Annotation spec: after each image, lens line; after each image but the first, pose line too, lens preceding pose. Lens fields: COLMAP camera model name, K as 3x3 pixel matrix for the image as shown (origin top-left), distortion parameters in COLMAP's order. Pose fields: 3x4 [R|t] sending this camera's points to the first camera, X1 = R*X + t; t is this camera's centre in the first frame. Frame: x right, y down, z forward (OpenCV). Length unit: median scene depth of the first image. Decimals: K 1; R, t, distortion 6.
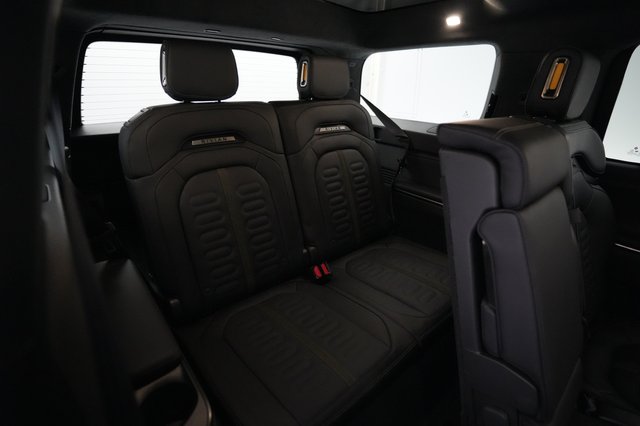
lens RADIAL K [[322.9, 0, 320.0], [0, 322.9, 213.0], [0, 0, 1]] dist [0.023343, -0.000022]
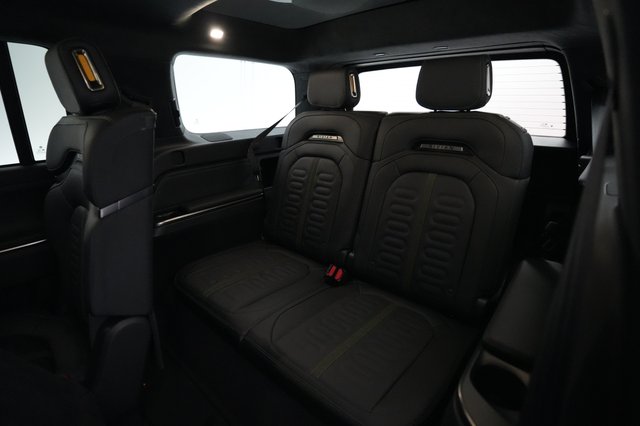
lens RADIAL K [[307.7, 0, 320.5], [0, 307.7, 190.0], [0, 0, 1]] dist [-0.062144, 0.000010]
pose [[0.166196, 0.278818, -0.945854, 0.661167], [-0.339755, 0.916652, 0.210511, -0.197475], [0.925713, 0.286372, 0.247074, 0.500970]]
